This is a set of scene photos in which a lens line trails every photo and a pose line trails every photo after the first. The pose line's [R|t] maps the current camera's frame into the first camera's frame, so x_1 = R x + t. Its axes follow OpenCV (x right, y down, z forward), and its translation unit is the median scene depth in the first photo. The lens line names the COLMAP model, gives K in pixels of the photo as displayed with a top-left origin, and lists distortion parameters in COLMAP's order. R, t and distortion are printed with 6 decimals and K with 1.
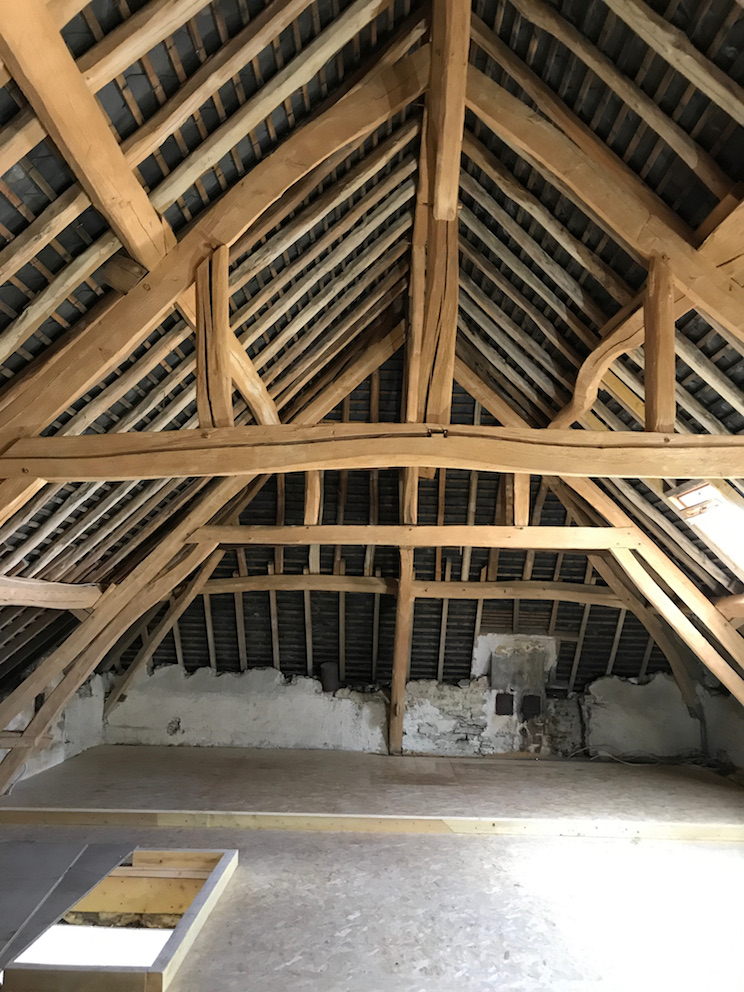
lens RADIAL K [[821.0, 0, 371.0], [0, 821.0, 495.6], [0, 0, 1]] dist [0.015791, -0.009472]
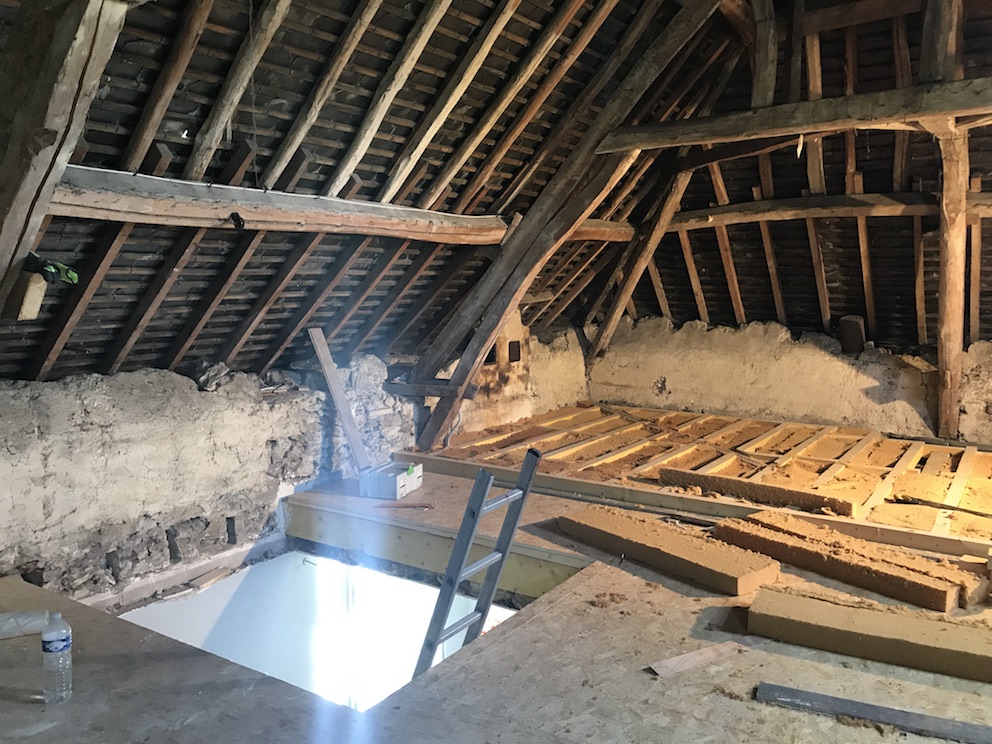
lens RADIAL K [[821.0, 0, 496.7], [0, 821.0, 374.5], [0, 0, 1]] dist [0.015791, -0.009472]
pose [[0.845577, 0.041965, -0.532201, 0.080705], [0.094190, 0.969539, 0.226101, 0.053208], [0.525478, -0.241314, 0.815868, 0.194902]]
